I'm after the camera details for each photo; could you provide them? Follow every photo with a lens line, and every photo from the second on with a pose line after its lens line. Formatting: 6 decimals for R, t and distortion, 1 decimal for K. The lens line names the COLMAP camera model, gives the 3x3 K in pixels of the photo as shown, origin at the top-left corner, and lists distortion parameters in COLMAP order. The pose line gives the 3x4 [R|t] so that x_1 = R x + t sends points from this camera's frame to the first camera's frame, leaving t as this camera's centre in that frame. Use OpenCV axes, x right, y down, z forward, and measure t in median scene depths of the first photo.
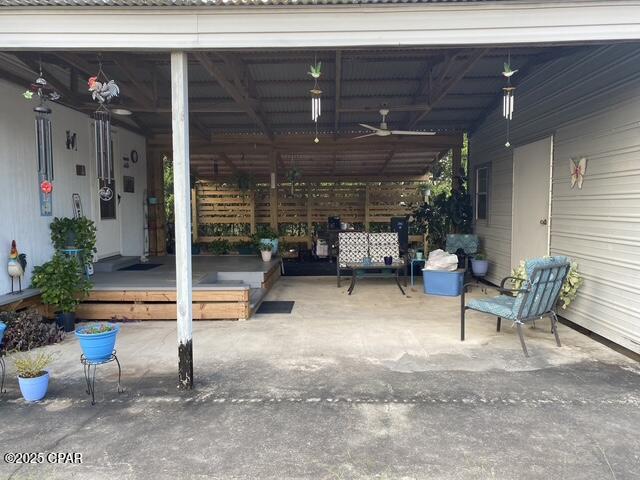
lens RADIAL K [[493.7, 0, 320.0], [0, 493.7, 240.0], [0, 0, 1]] dist [0.019709, -0.008107]
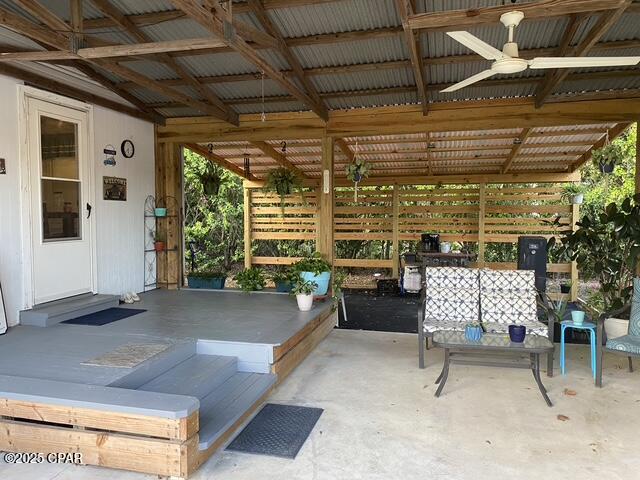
lens RADIAL K [[500.5, 0, 306.7], [0, 500.5, 232.1], [0, 0, 1]] dist [0.008203, -0.005533]
pose [[0.968803, 0.013139, -0.247485, 0.047517], [-0.020363, 0.999437, -0.026655, -0.038125], [0.246996, 0.030863, 0.968525, 0.384317]]
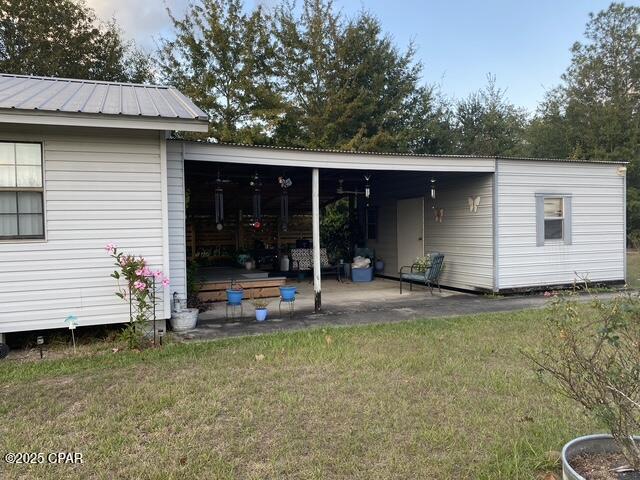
lens RADIAL K [[487.6, 0, 320.0], [0, 487.6, 240.0], [0, 0, 1]] dist [0.051146, -0.000375]
pose [[0.919889, -0.018748, 0.391731, -0.481696], [0.038891, 0.998294, -0.043549, 0.027045], [-0.390246, 0.055295, 0.919049, -0.459283]]
